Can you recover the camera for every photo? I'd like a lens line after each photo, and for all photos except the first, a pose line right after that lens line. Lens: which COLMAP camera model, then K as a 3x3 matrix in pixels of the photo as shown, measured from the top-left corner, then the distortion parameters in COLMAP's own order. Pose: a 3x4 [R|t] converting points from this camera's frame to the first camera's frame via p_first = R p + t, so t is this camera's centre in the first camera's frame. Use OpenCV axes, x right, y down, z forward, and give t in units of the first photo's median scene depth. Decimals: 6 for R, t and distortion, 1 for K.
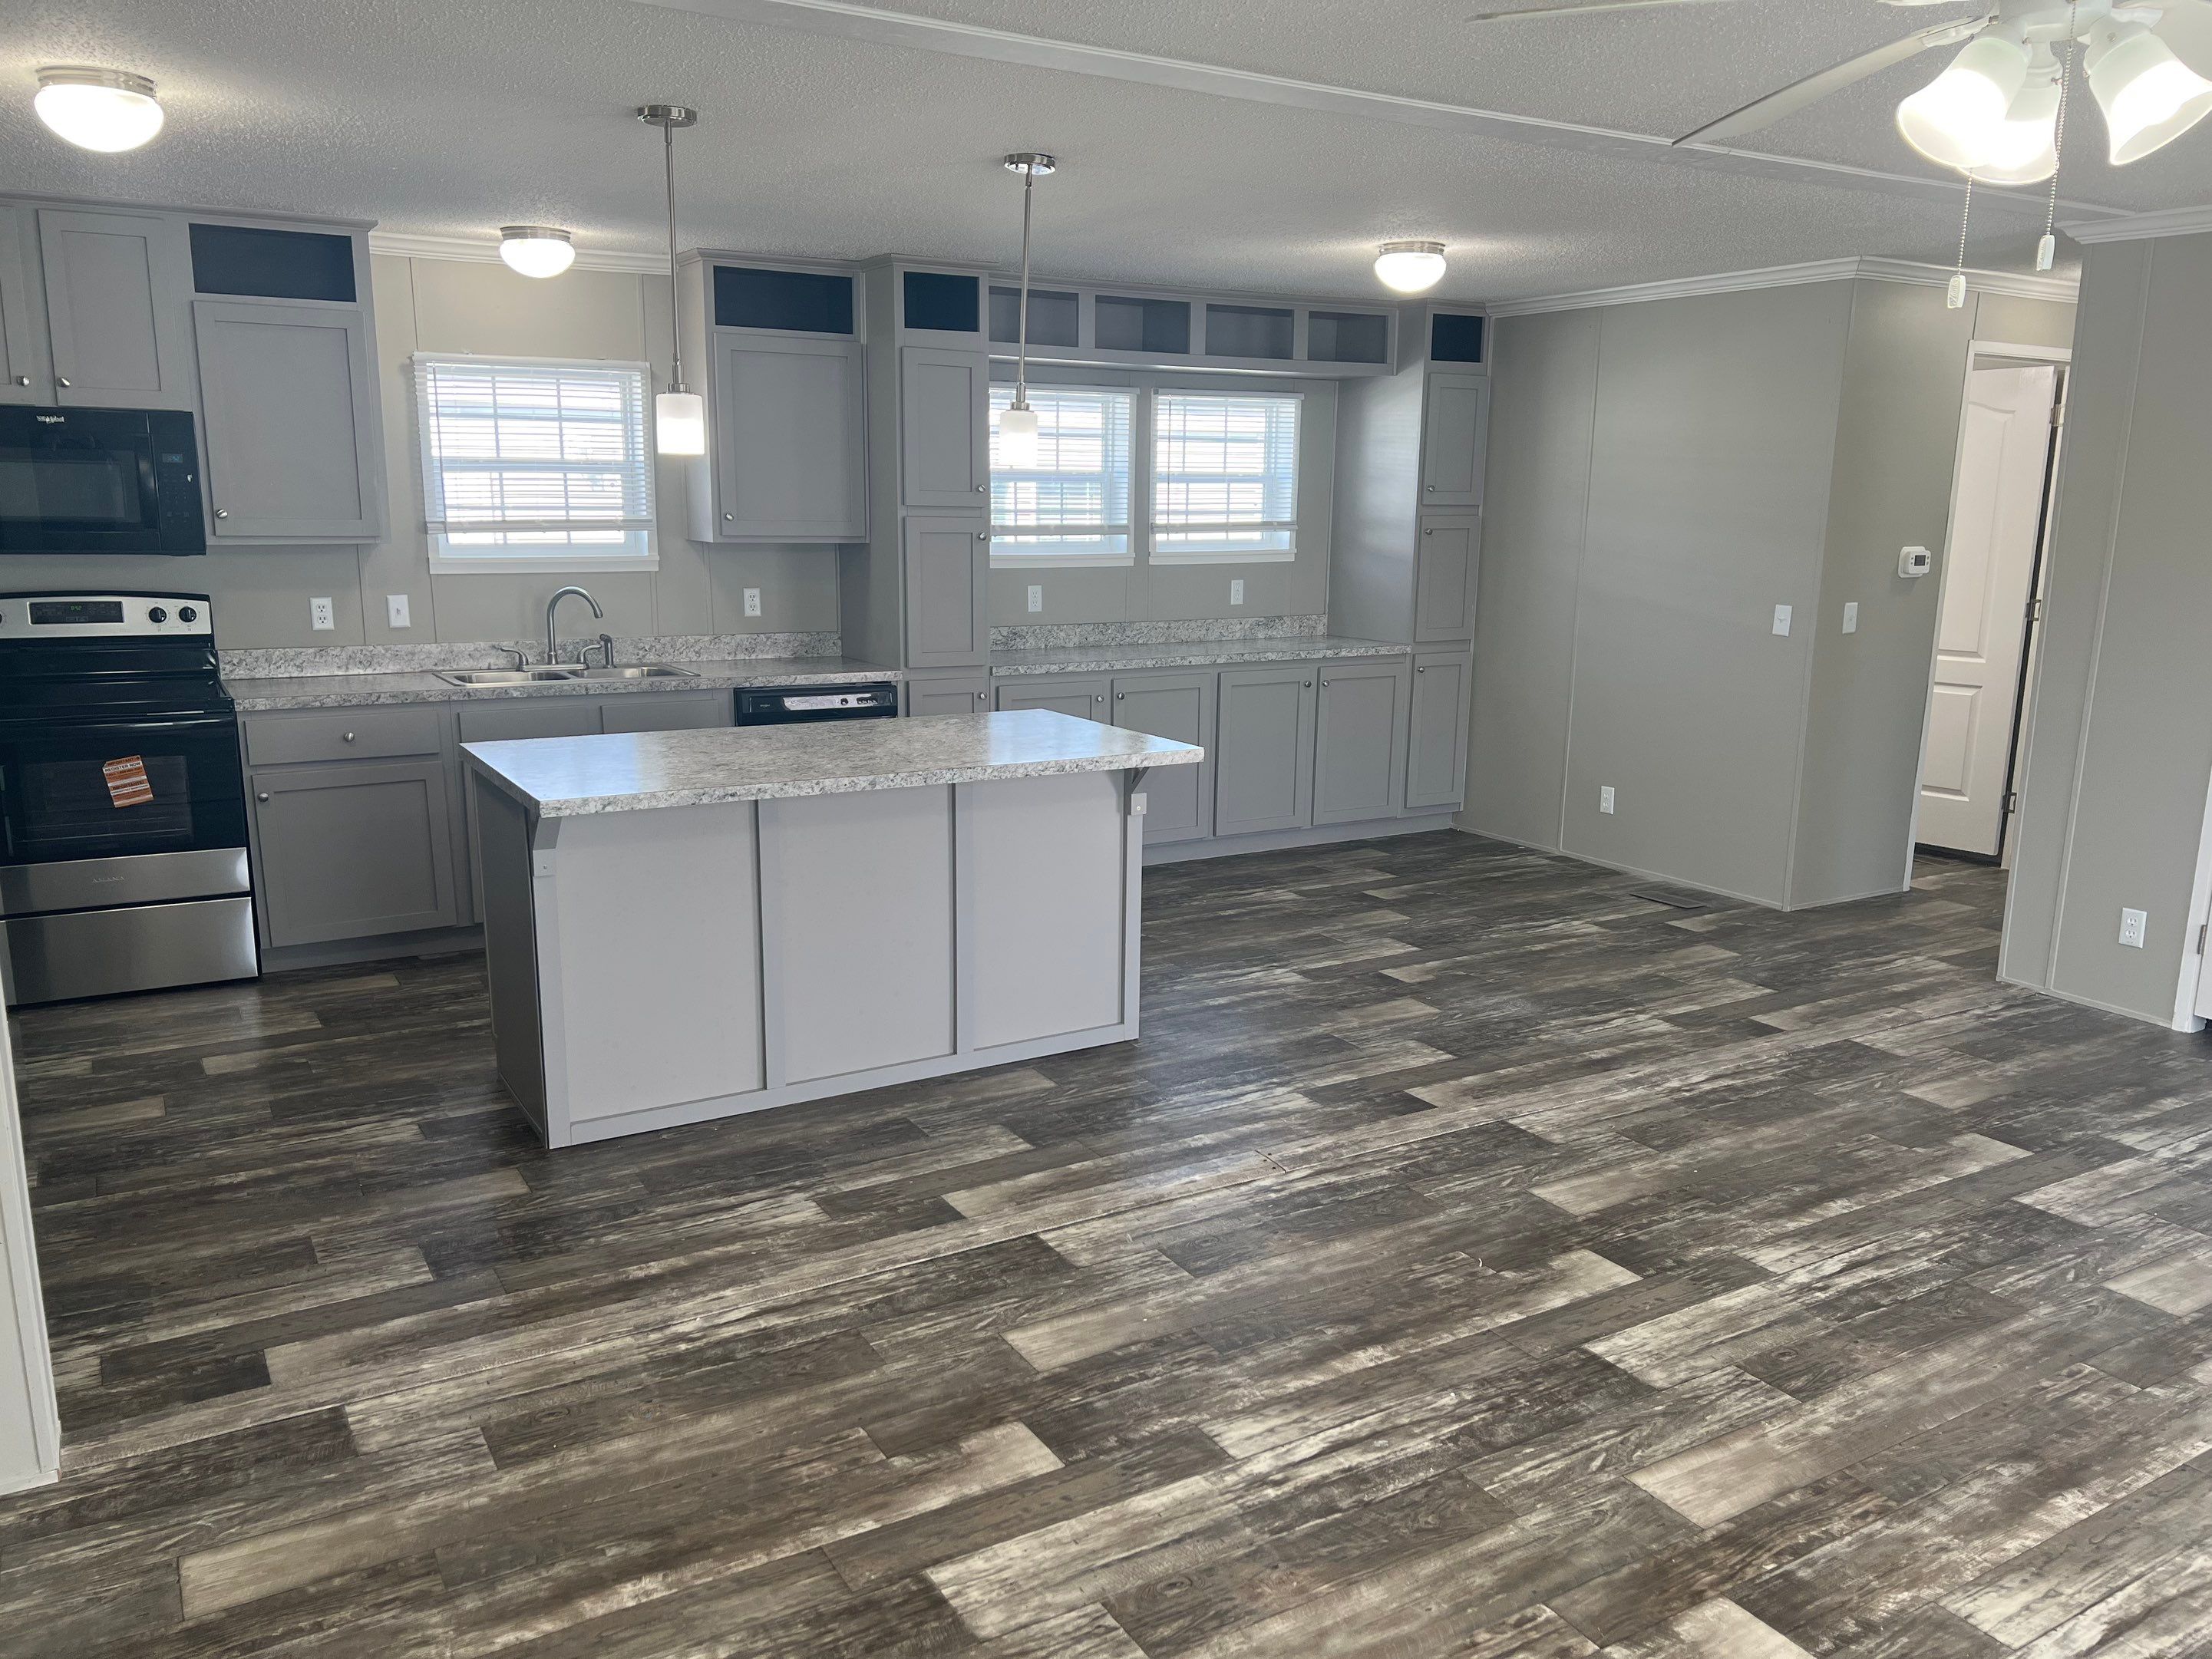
lens RADIAL K [[1674.5, 0, 1107.2], [0, 1674.5, 850.4], [0, 0, 1]] dist [0.060204, -0.061881]
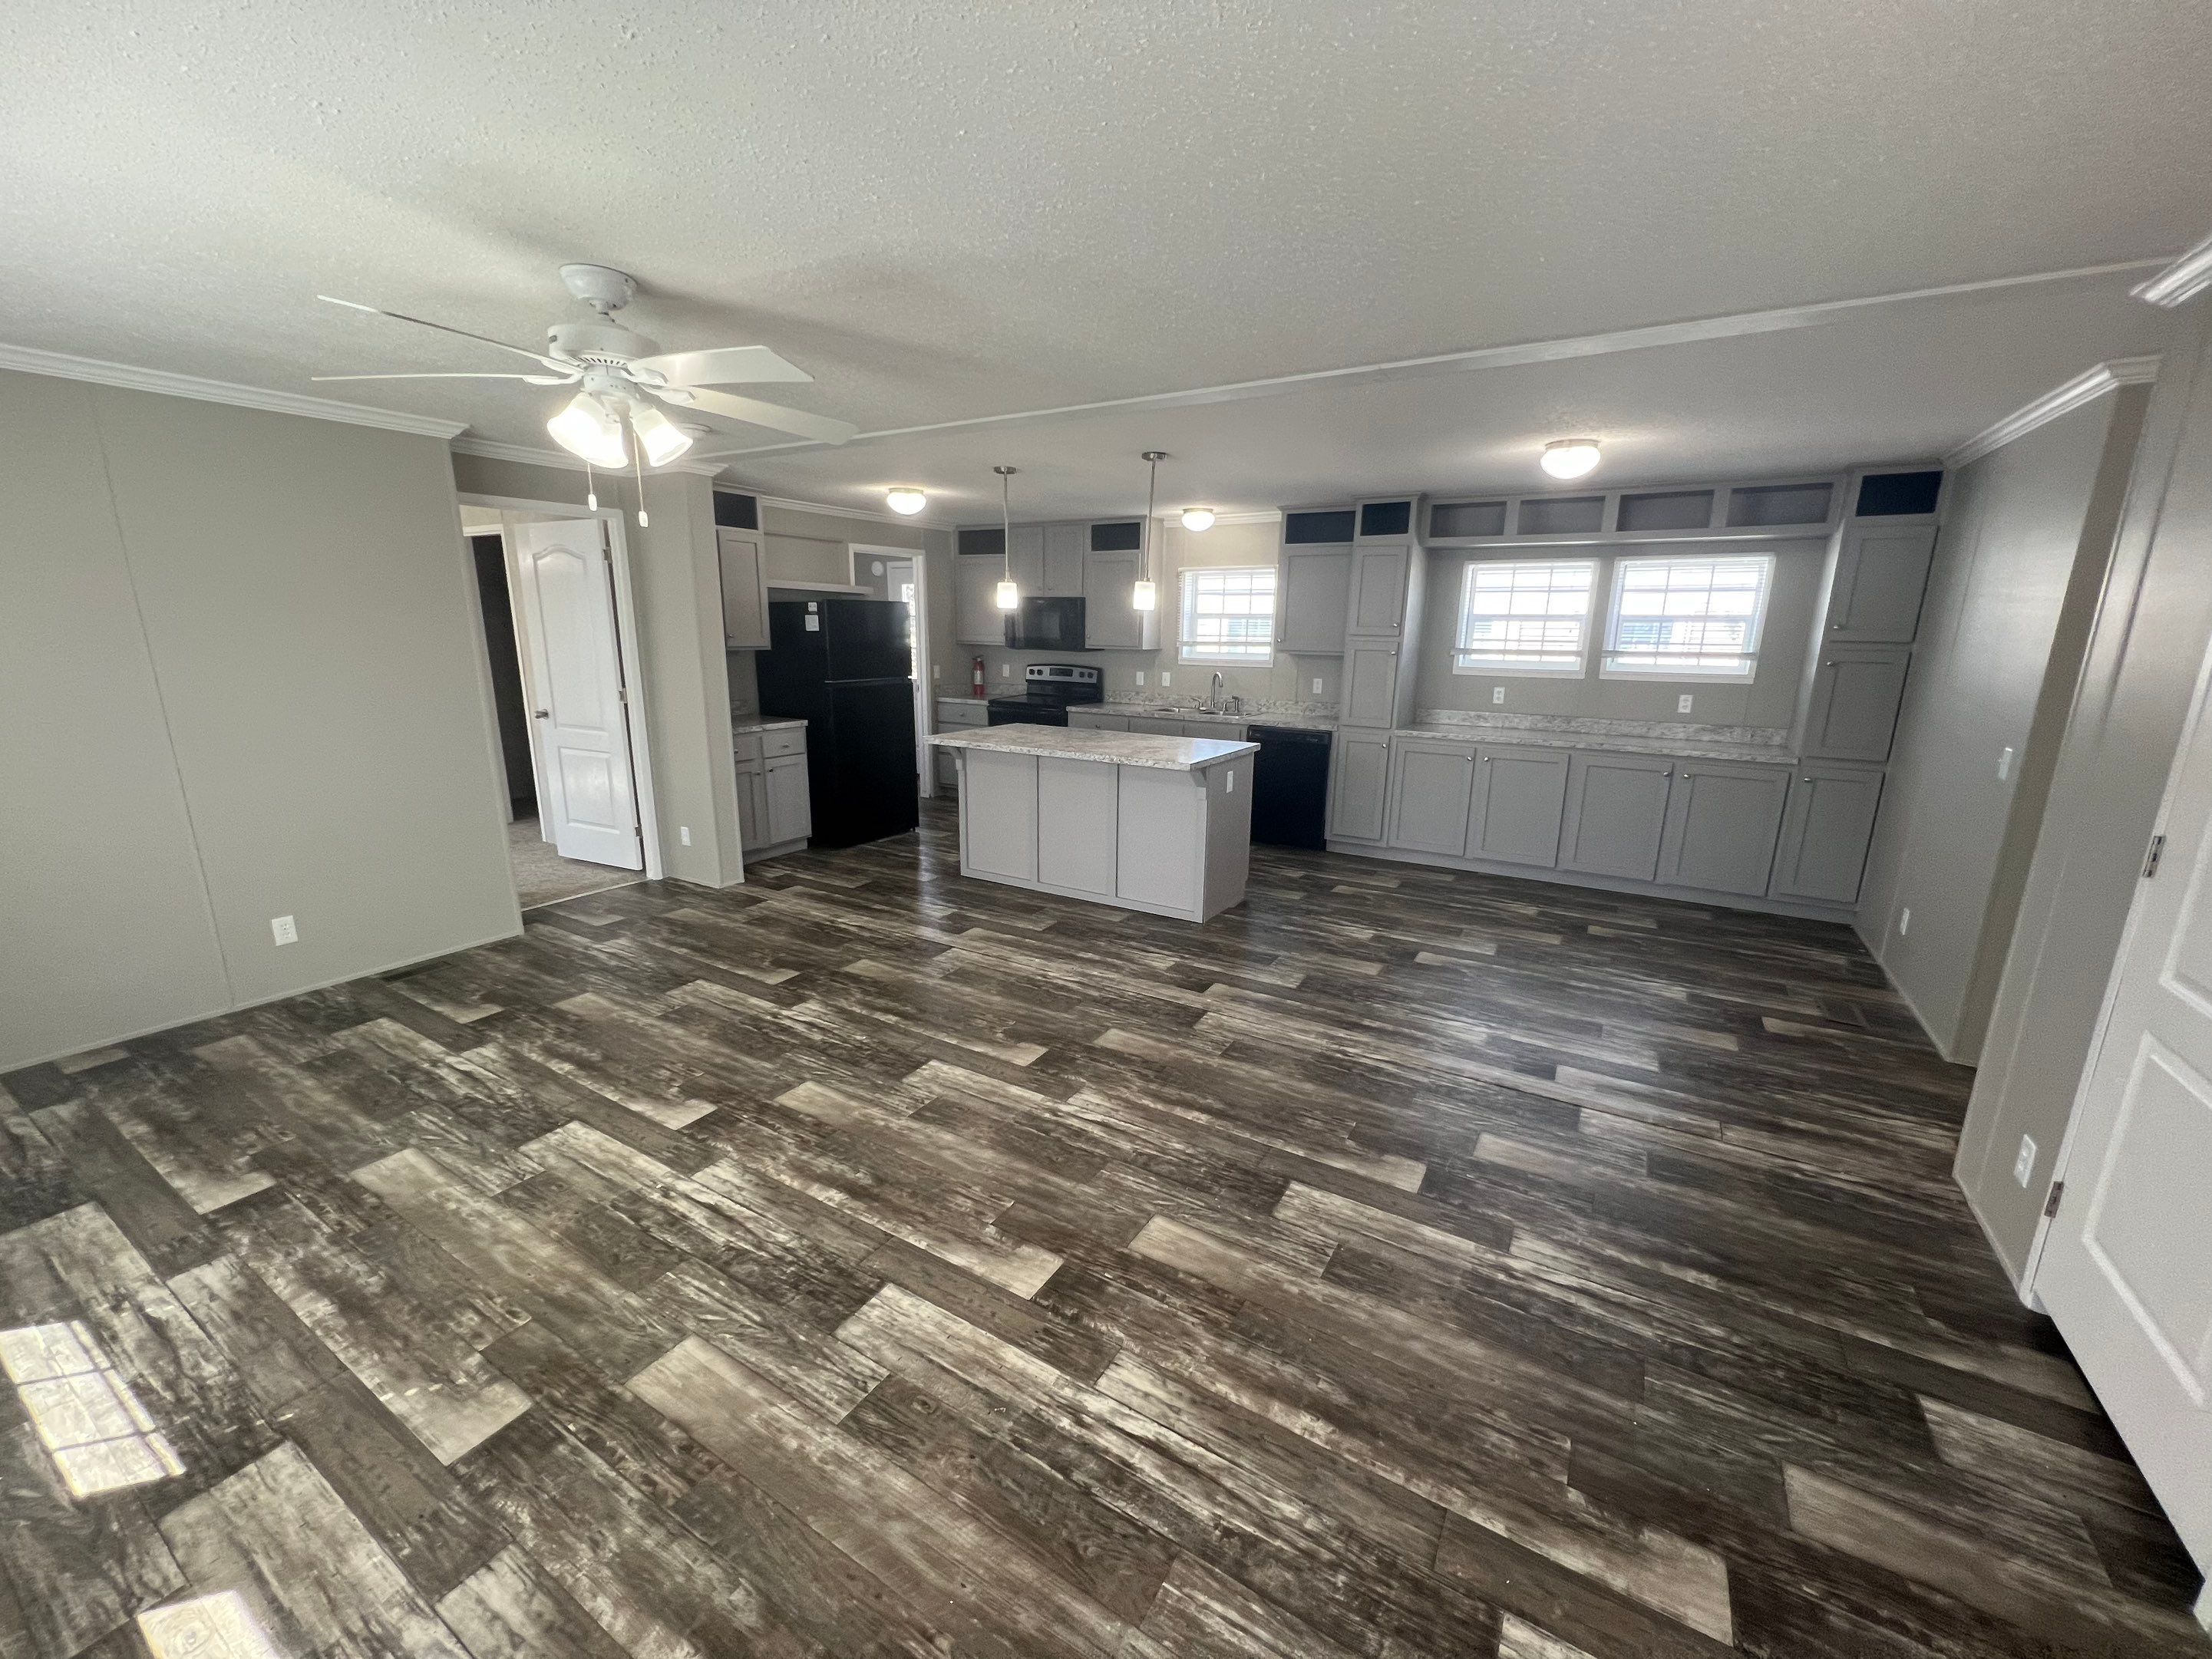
lens RADIAL K [[886.9, 0, 1104.7], [0, 886.9, 831.4], [0, 0, 1]] dist [0.000354, -0.000757]
pose [[0.462914, 0.197217, -0.864185, 0.880704], [-0.191042, 0.974220, 0.119994, -0.090813], [0.865571, 0.109549, 0.488657, 0.468347]]
